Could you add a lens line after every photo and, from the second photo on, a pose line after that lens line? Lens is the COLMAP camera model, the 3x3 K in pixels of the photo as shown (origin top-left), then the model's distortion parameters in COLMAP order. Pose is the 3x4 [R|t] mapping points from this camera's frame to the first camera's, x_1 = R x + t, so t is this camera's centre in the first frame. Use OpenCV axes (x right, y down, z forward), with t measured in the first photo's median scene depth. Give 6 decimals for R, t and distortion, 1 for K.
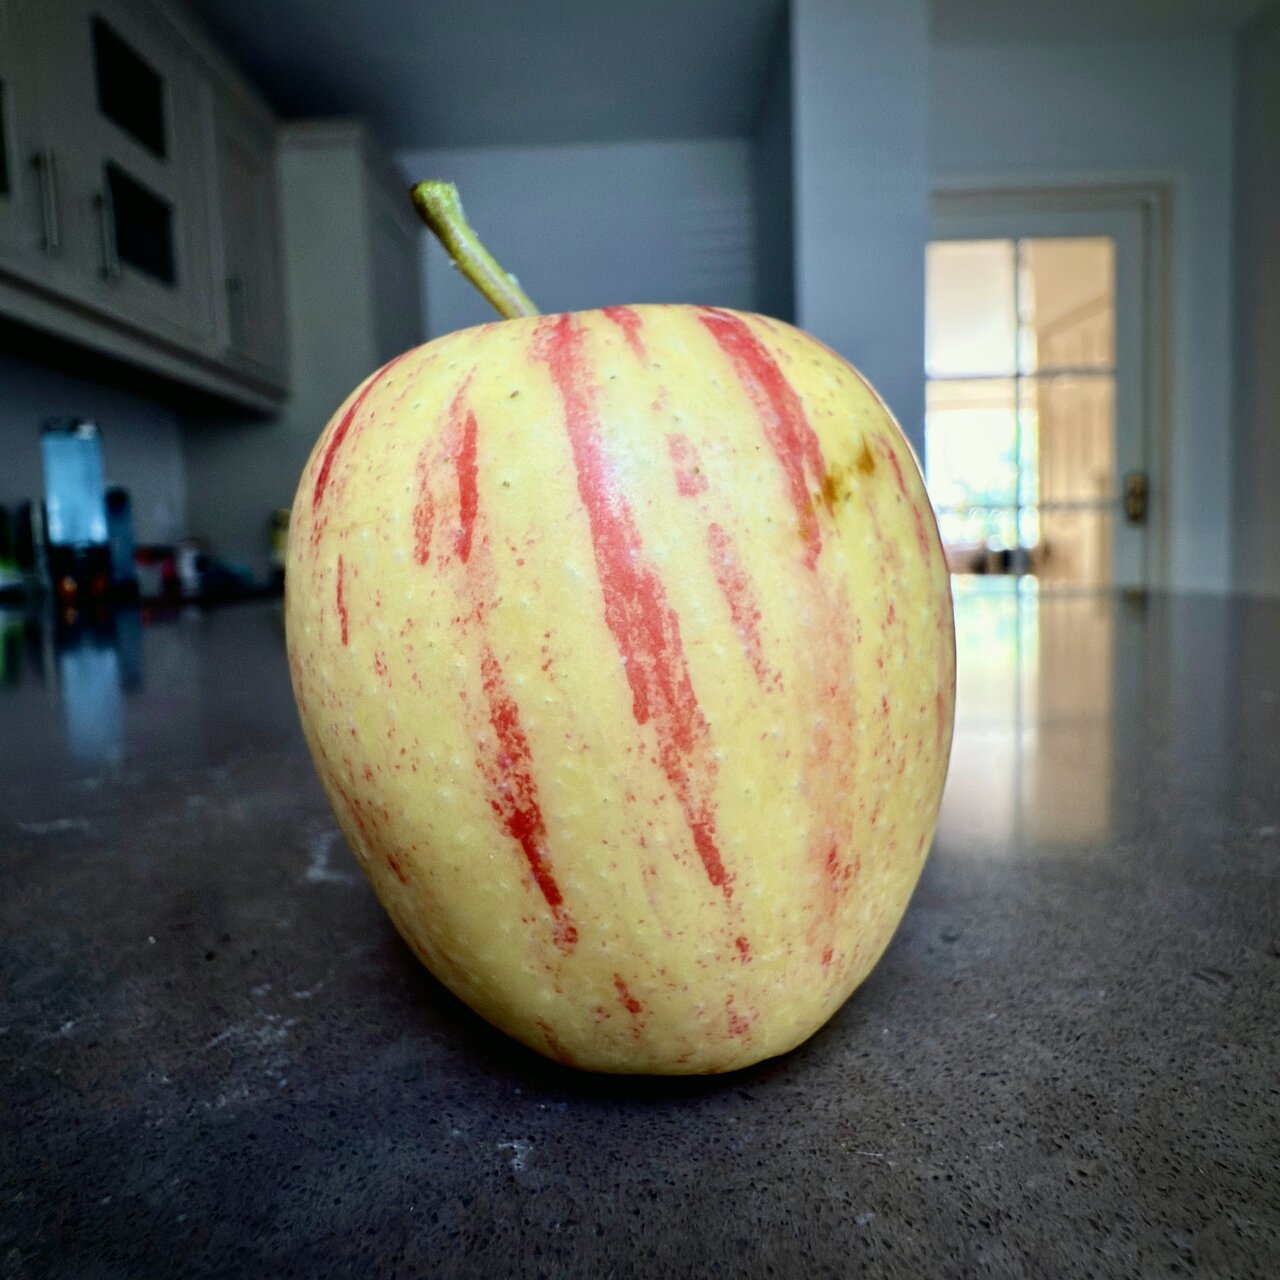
lens RADIAL K [[823.8, 0, 644.8], [0, 823.8, 619.2], [0, 0, 1]] dist [0.000833, -0.000240]
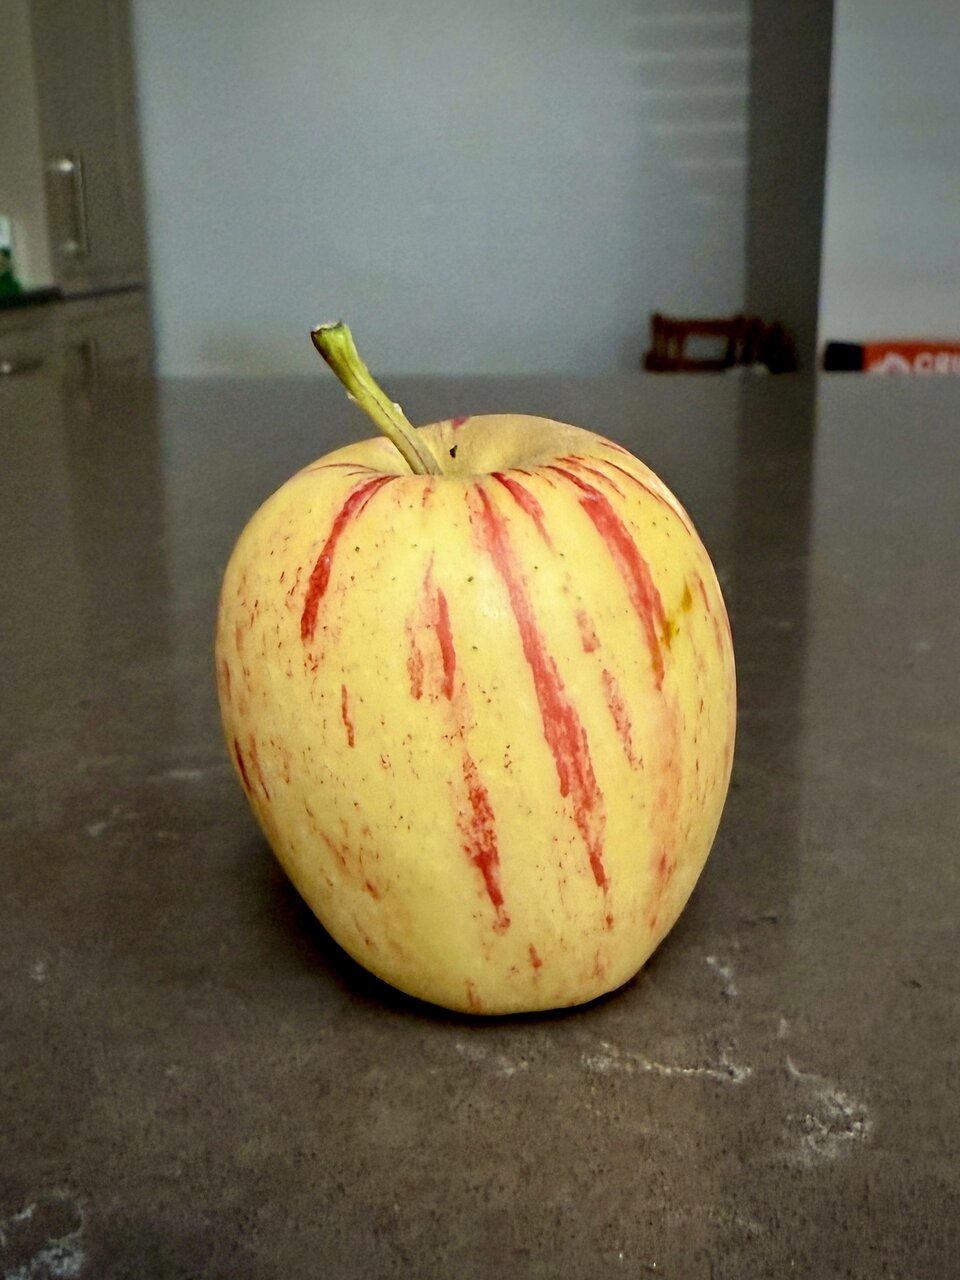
lens RADIAL K [[1458.0, 0, 480.0], [0, 1458.0, 640.0], [0, 0, 1]] dist [0.003653, 0.003089]
pose [[0.971637, -0.036979, 0.233570, -0.782664], [-0.006453, 0.983184, 0.182502, -0.665120], [-0.236391, -0.178832, 0.955059, -1.571993]]
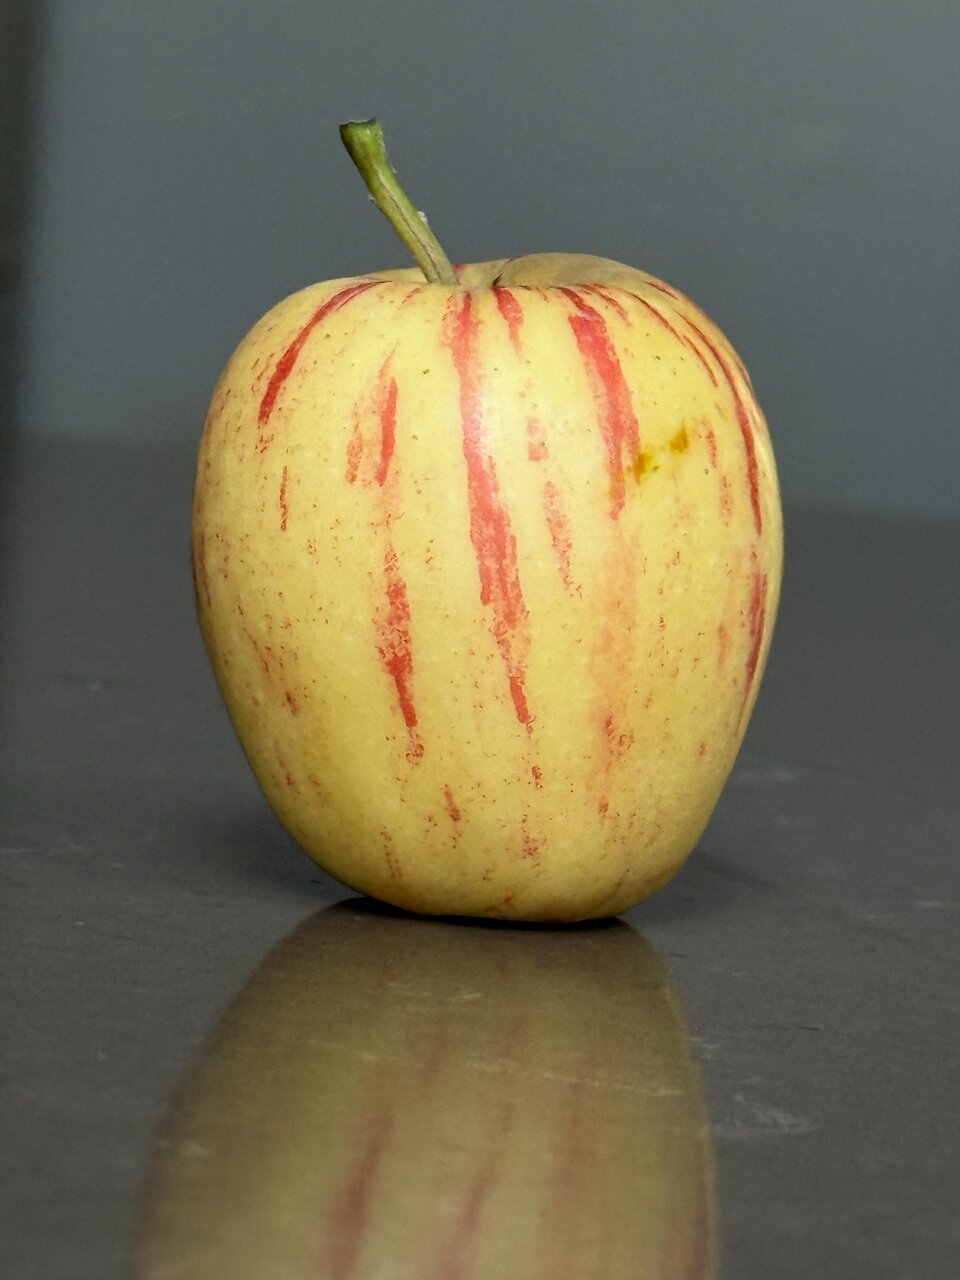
lens RADIAL K [[4450.4, 0, 480.0], [0, 4450.4, 640.0], [0, 0, 1]] dist [0.023959, 0.274024]
pose [[0.991478, 0.124115, -0.039573, 0.307934], [-0.123452, 0.992173, 0.018788, 0.033393], [0.041595, -0.013742, 0.999040, -6.945068]]
